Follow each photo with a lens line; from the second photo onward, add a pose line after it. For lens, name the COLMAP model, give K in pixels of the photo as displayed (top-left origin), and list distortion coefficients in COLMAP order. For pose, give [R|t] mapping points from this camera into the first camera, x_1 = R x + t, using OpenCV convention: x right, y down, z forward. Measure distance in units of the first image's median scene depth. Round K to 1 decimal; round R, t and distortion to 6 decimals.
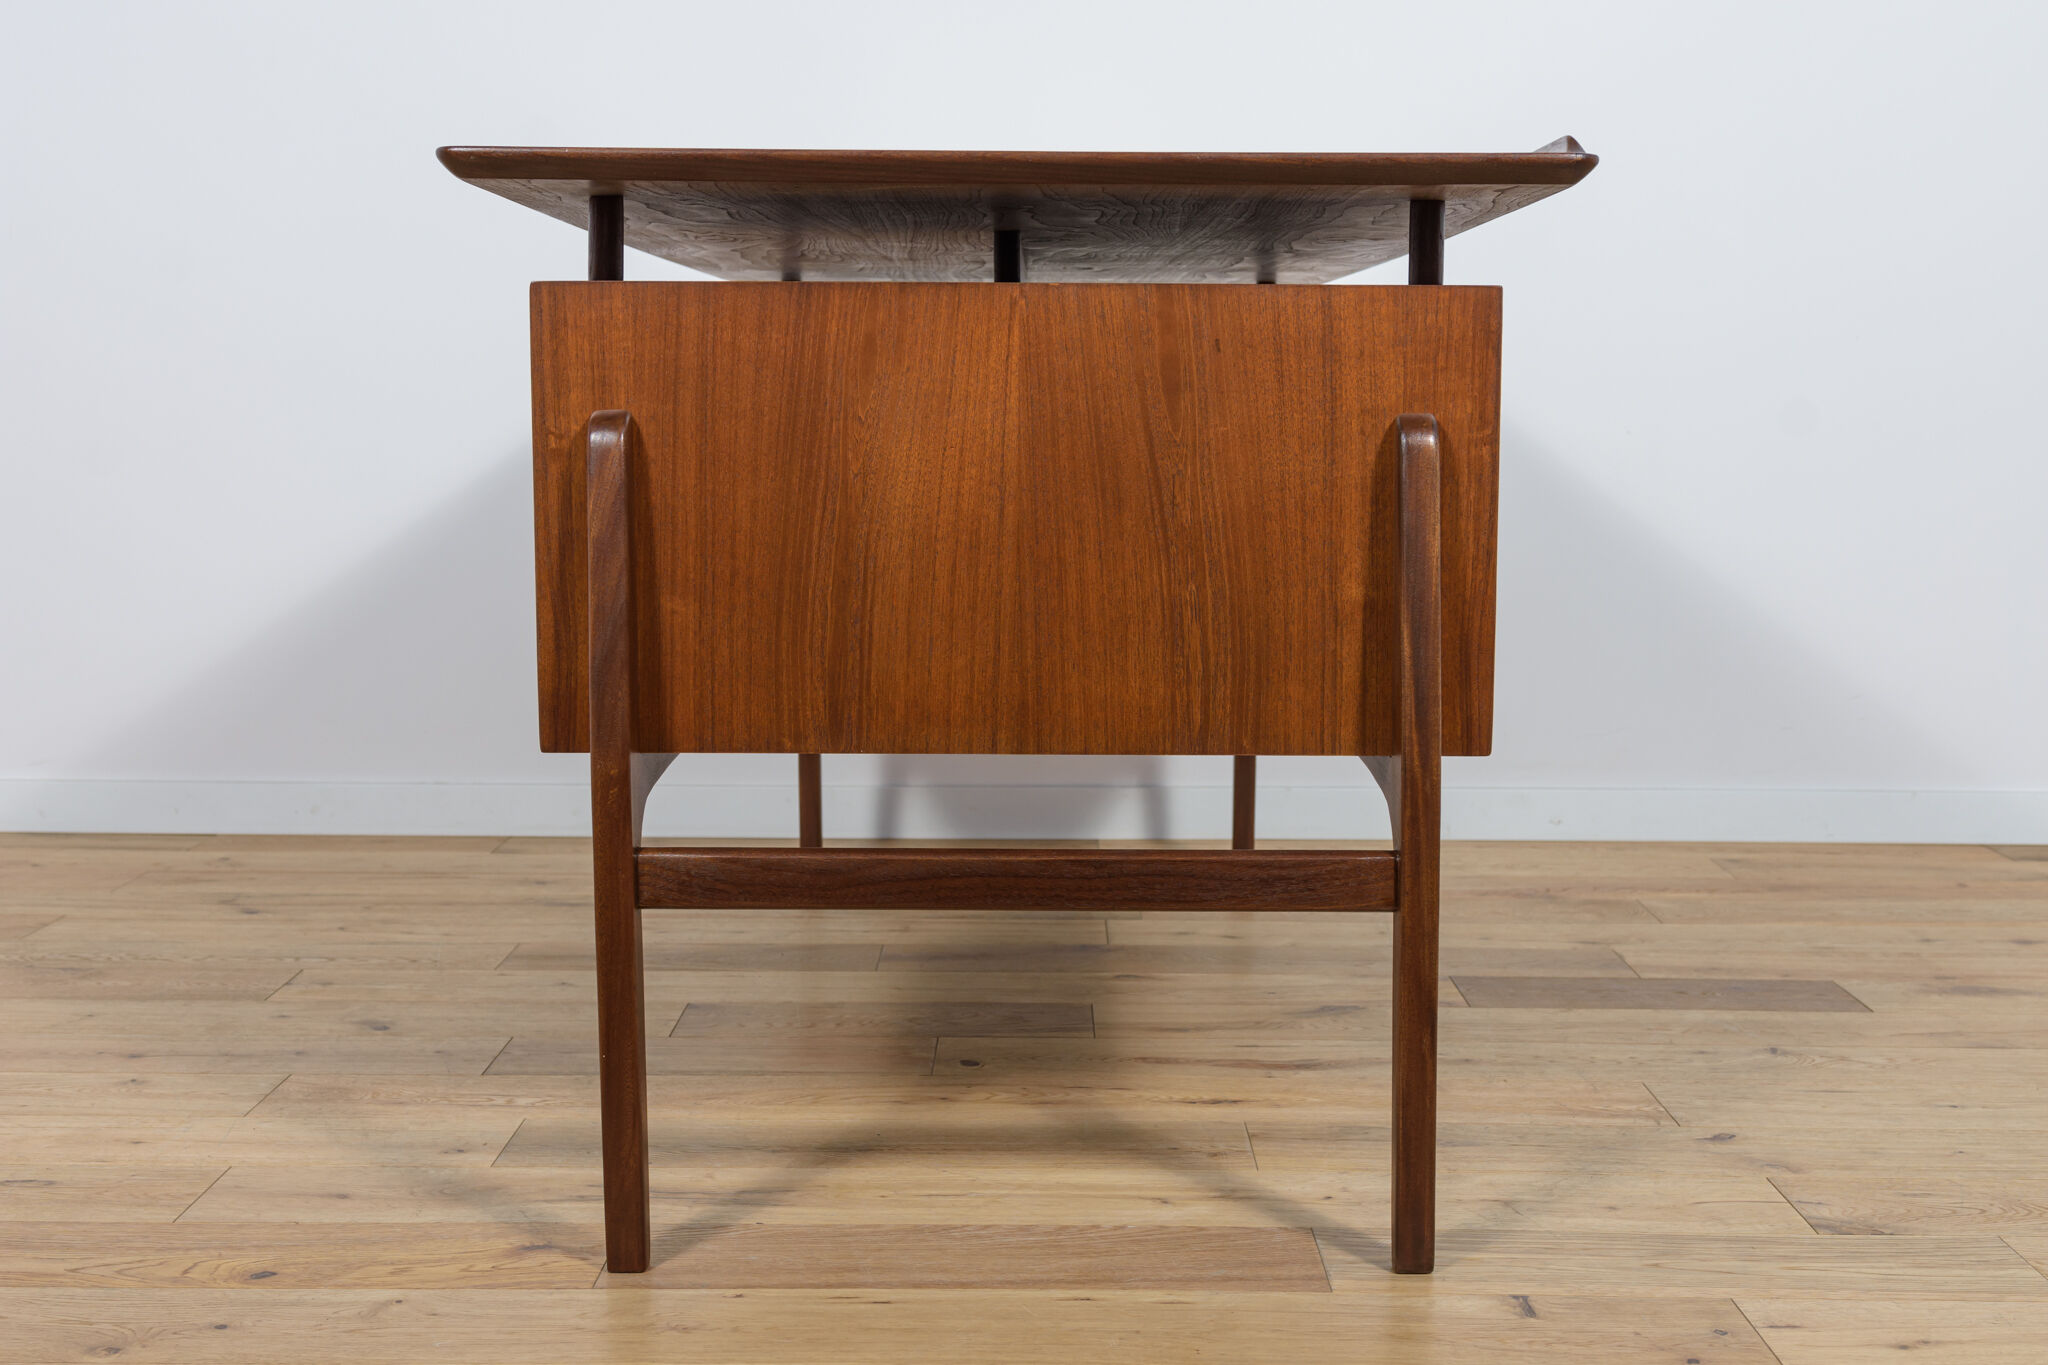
lens RADIAL K [[2437.3, 0, 1028.6], [0, 2437.3, 683.9], [0, 0, 1]] dist [-0.010794, 0.010351]
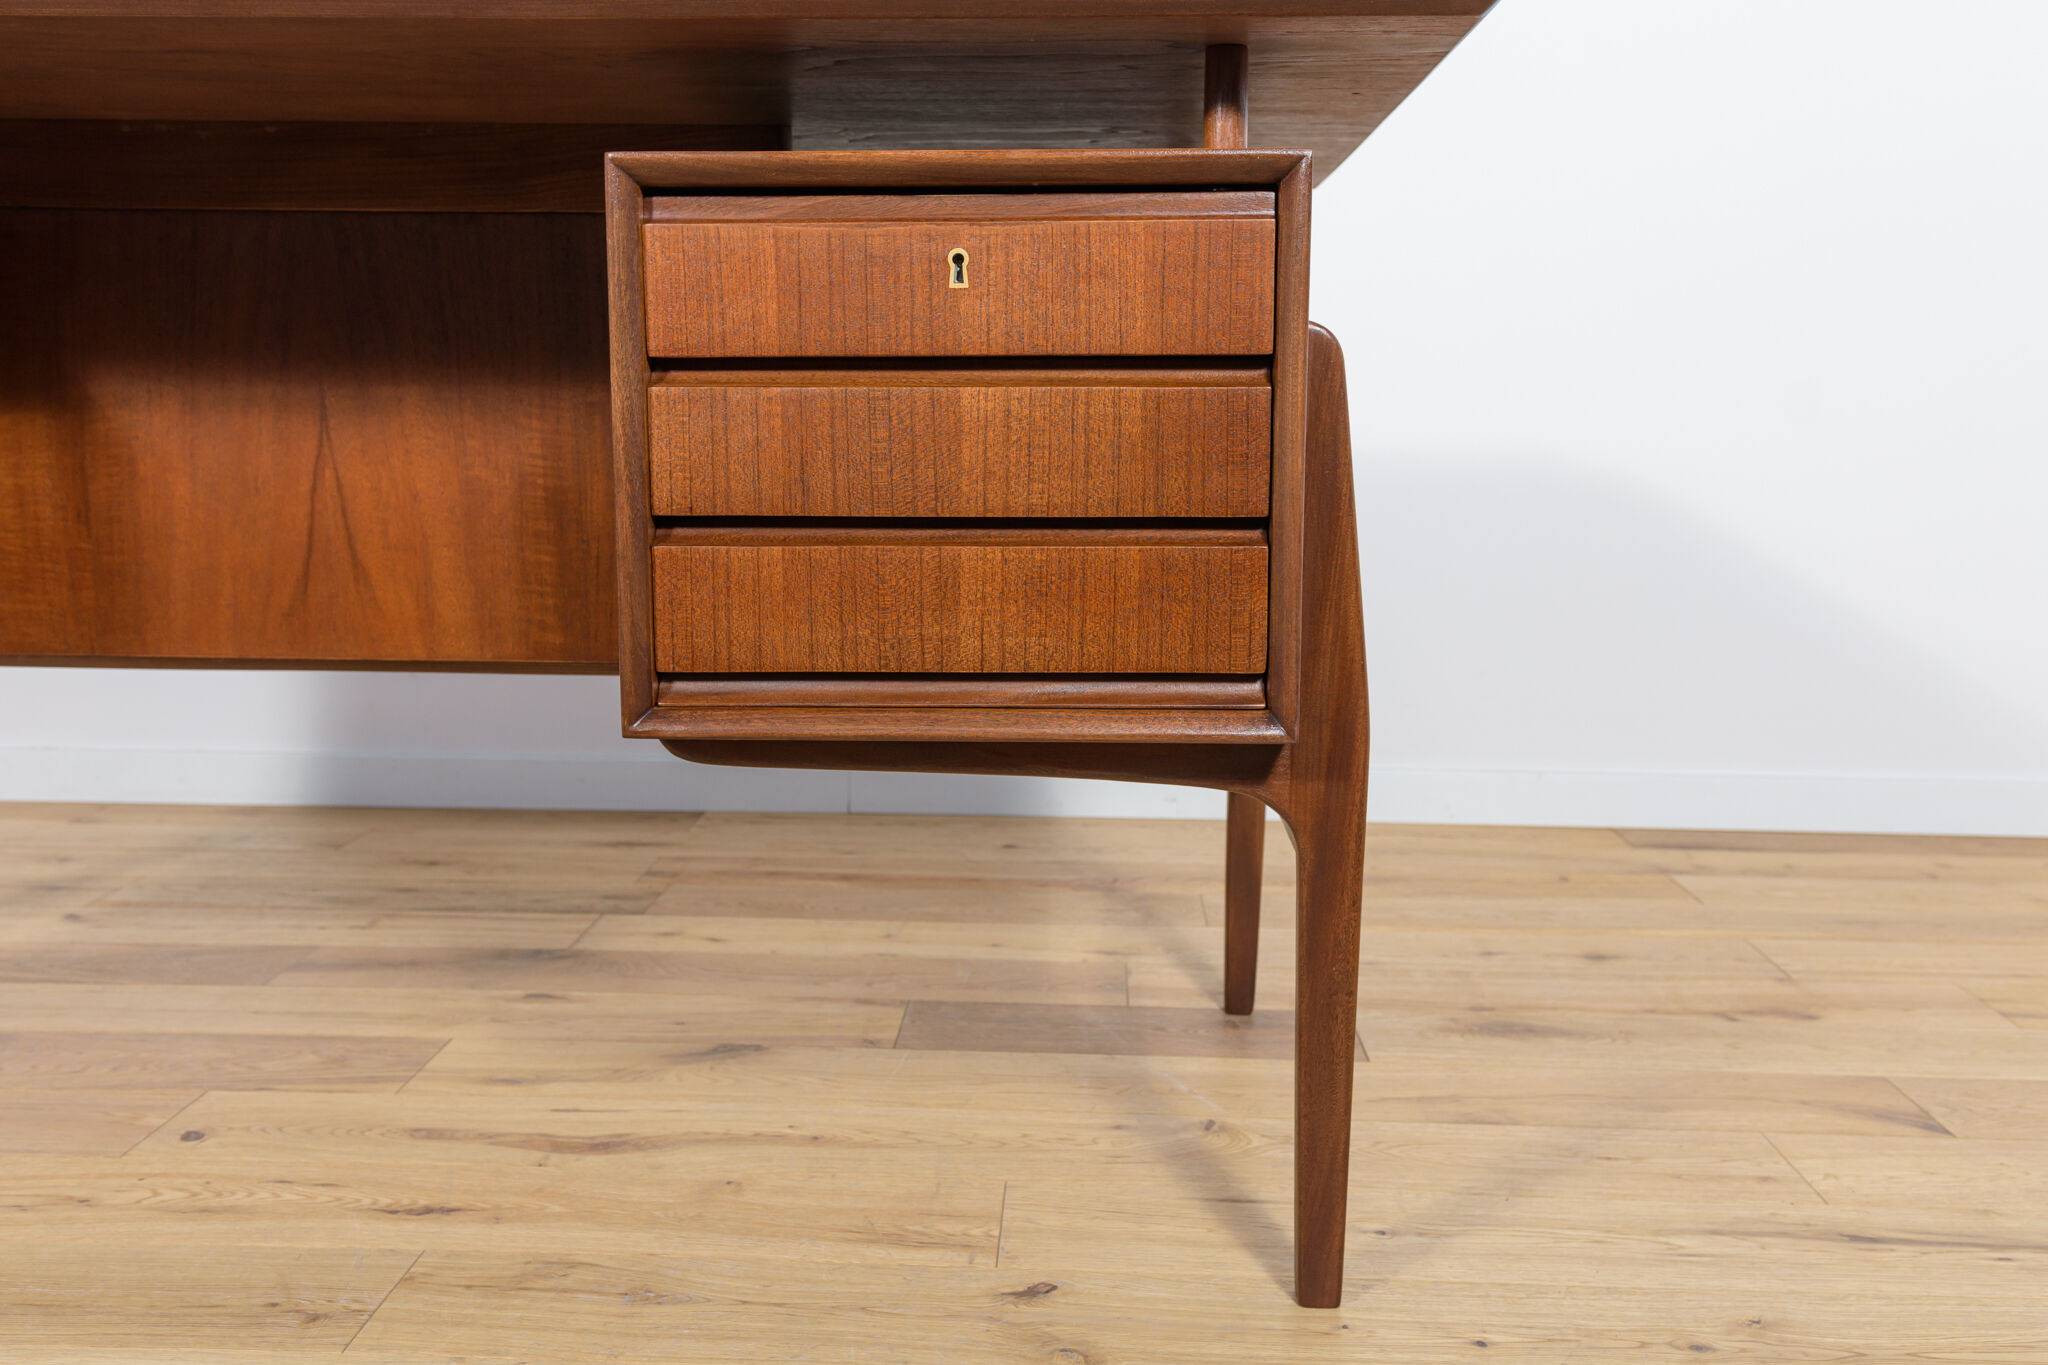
lens RADIAL K [[1816.9, 0, 1031.3], [0, 1816.9, 675.9], [0, 0, 1]] dist [0.015784, -0.009174]
pose [[0.999611, 0.009147, -0.026342, 0.318737], [-0.008563, 0.999717, 0.022184, -0.015674], [0.026538, -0.021950, 0.999407, 0.479042]]
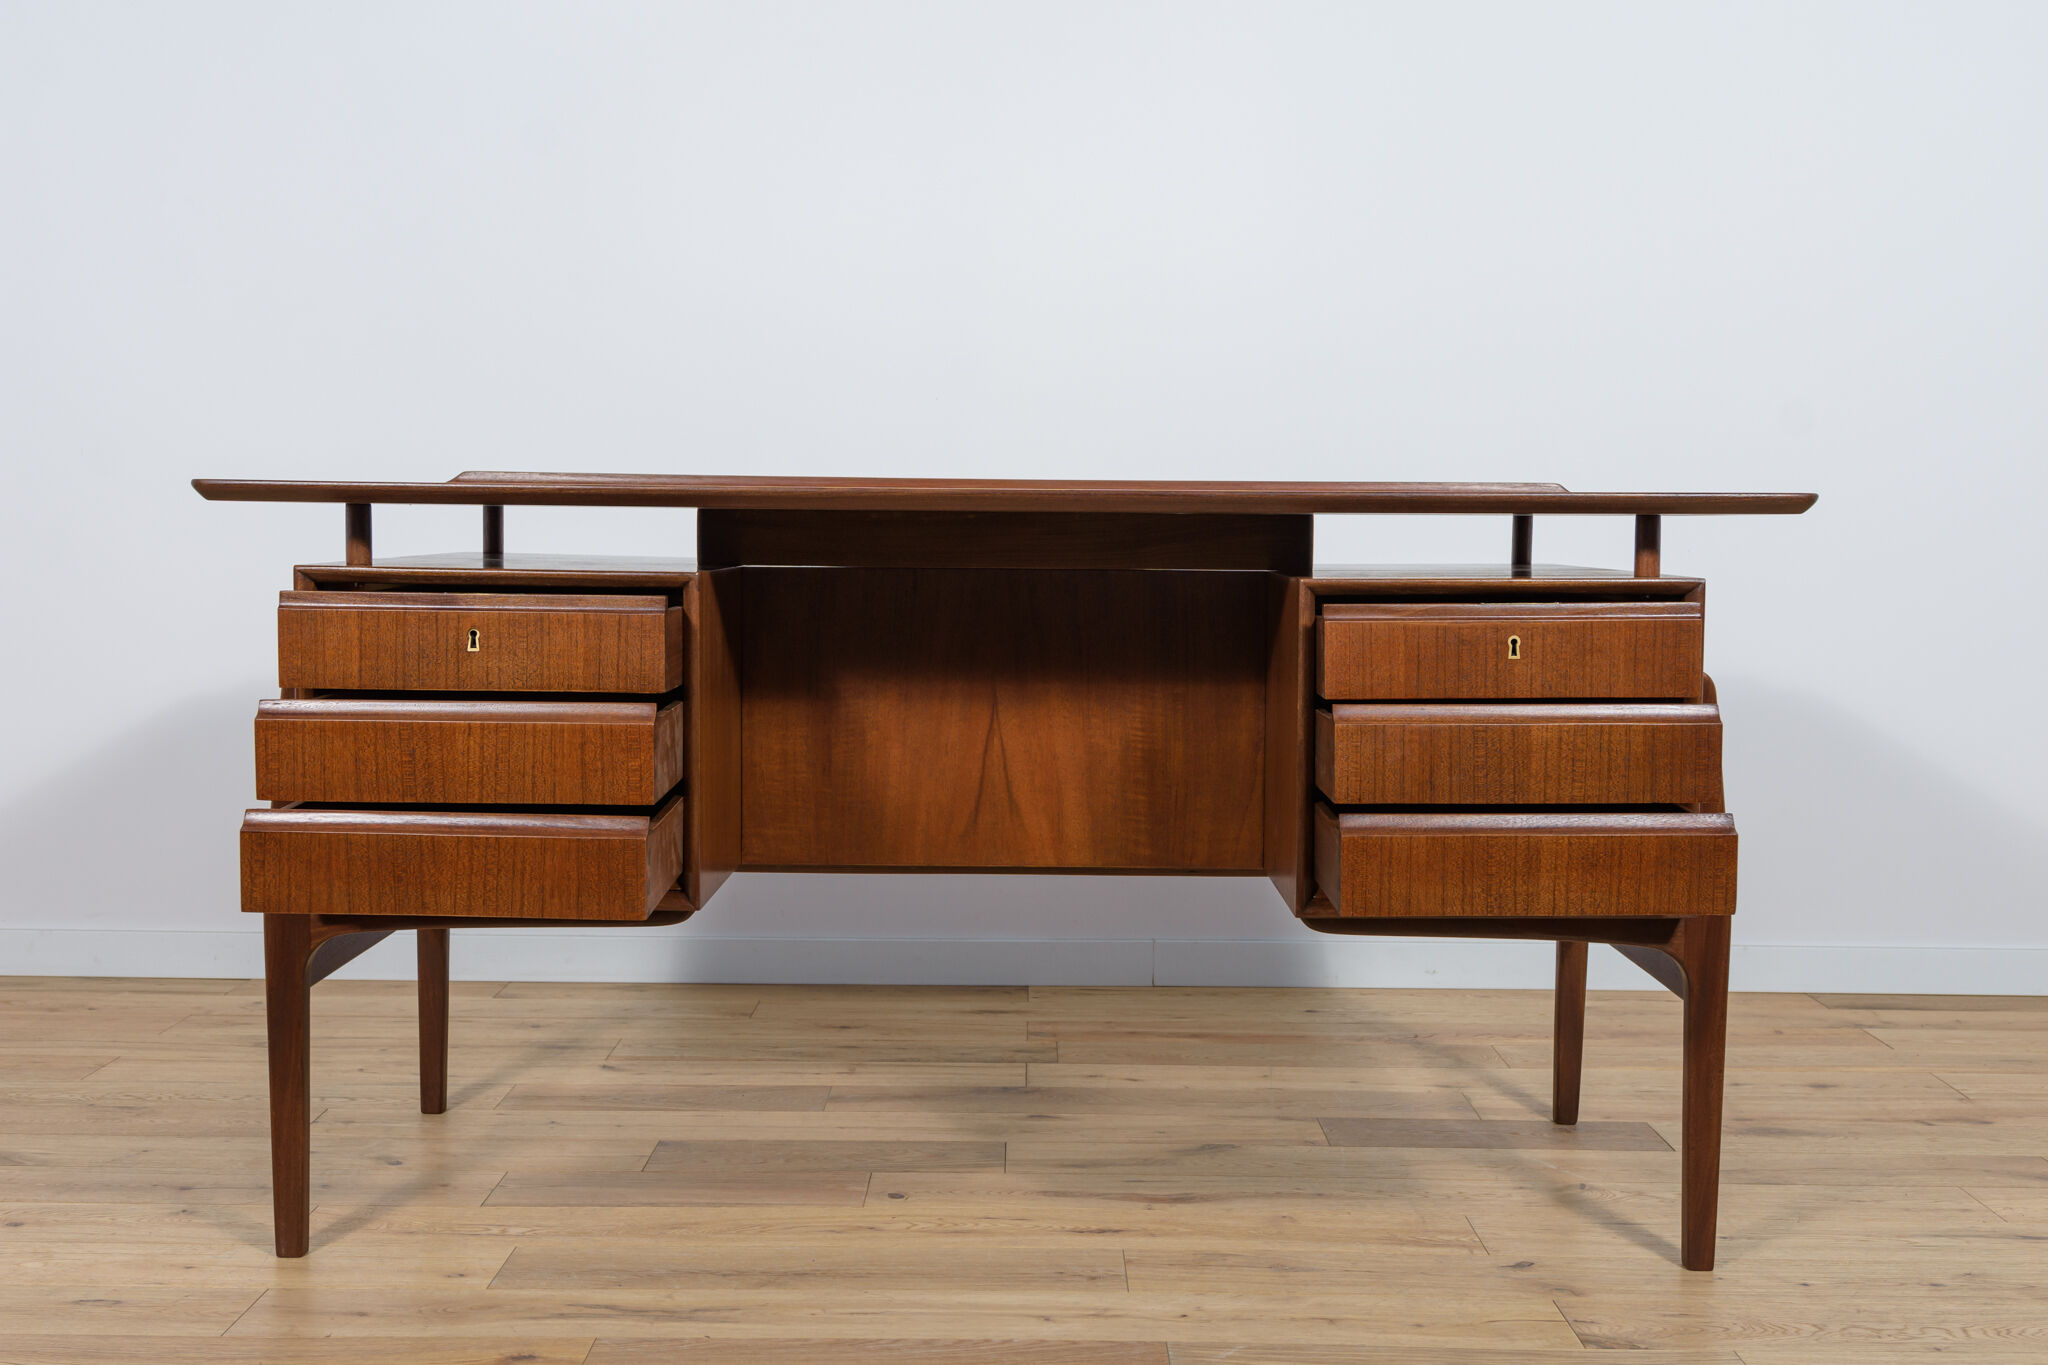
lens RADIAL K [[2325.6, 0, 1028.0], [0, 2325.6, 685.3], [0, 0, 1]] dist [-0.009017, 0.012504]
pose [[0.999972, 0.003899, 0.006320, 0.037303], [-0.003601, 0.998911, -0.046525, -0.045975], [-0.006495, 0.046501, 0.998897, -0.157905]]
